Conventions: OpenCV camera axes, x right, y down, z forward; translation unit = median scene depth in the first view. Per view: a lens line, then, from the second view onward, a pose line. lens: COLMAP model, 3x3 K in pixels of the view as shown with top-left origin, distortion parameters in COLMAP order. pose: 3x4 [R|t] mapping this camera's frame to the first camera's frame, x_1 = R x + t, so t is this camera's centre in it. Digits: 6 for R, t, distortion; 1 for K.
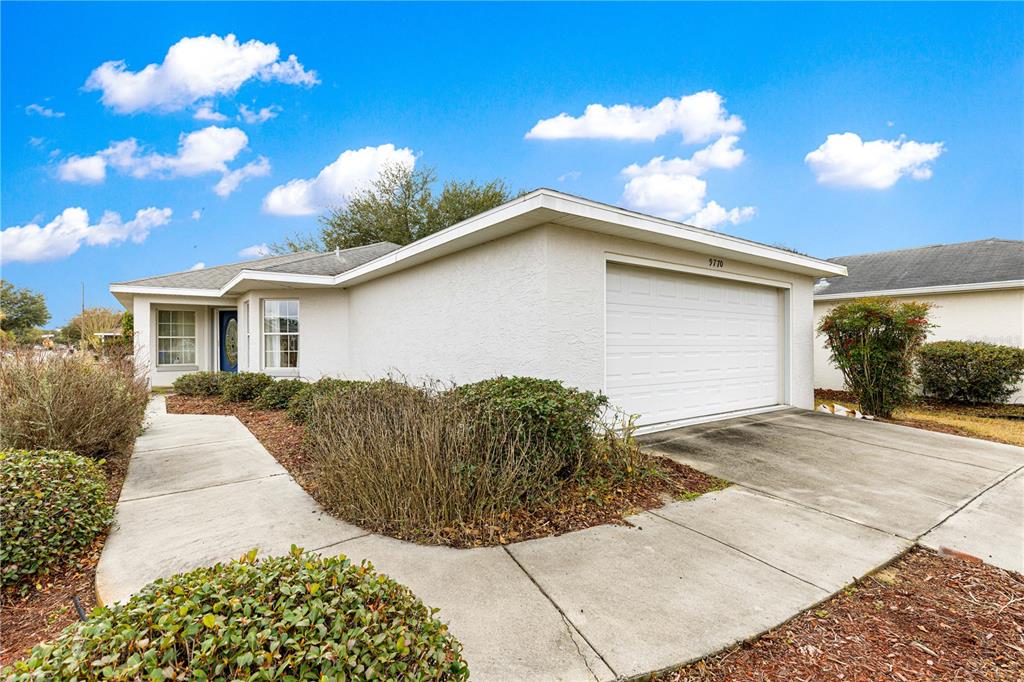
lens RADIAL K [[475.9, 0, 508.2], [0, 475.9, 346.4], [0, 0, 1]] dist [0.008313, 0.000111]
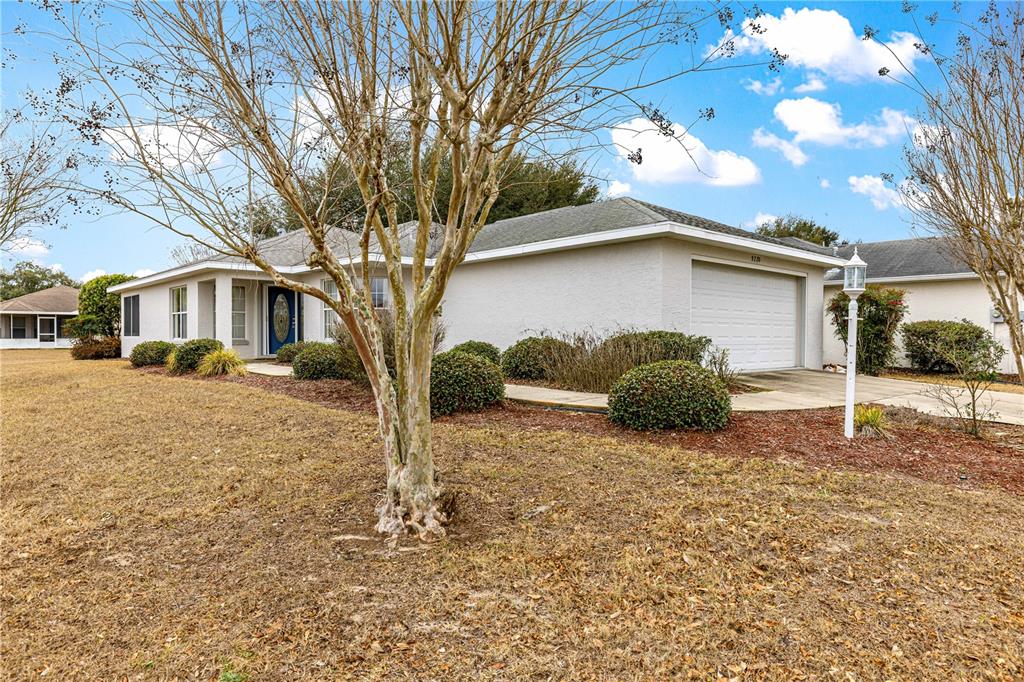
lens RADIAL K [[631.8, 0, 512.0], [0, 631.8, 341.0], [0, 0, 1]] dist [0.003711, 0.001385]
pose [[0.995223, 0.006171, 0.097438, -0.297320], [-0.006866, 0.999953, 0.006802, 0.037264], [-0.097391, -0.007439, 0.995218, -0.507753]]
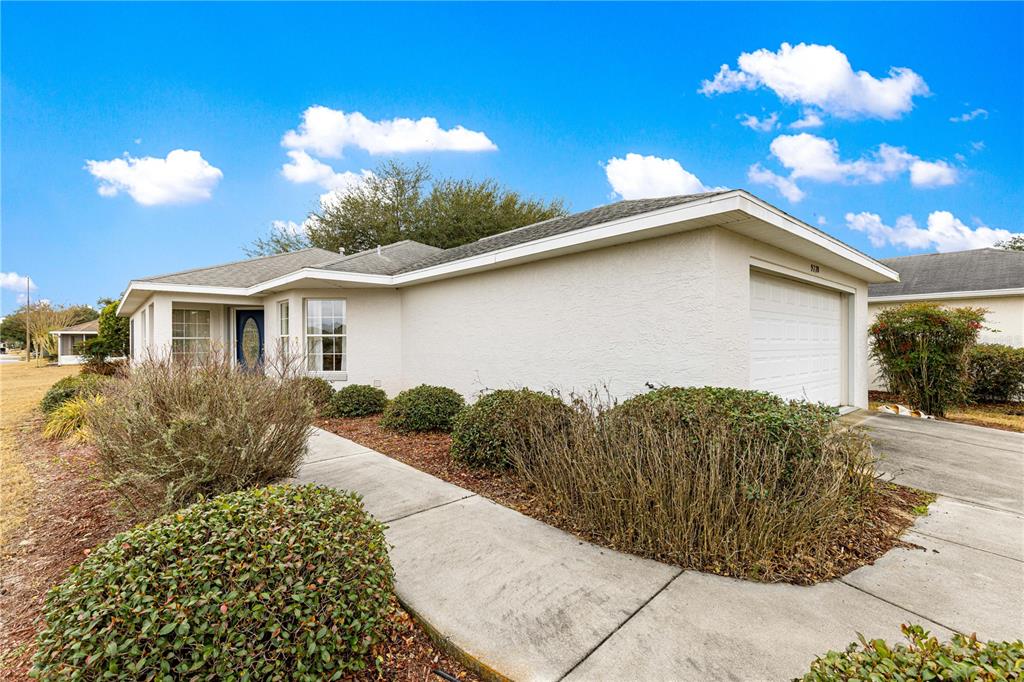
lens RADIAL K [[466.6, 0, 509.1], [0, 466.6, 342.3], [0, 0, 1]] dist [0.008697, -0.000225]
pose [[0.996267, 0.000428, 0.086321, -0.197384], [-0.000047, 0.999990, -0.004414, -0.008926], [-0.086322, 0.004394, 0.996258, 0.042908]]
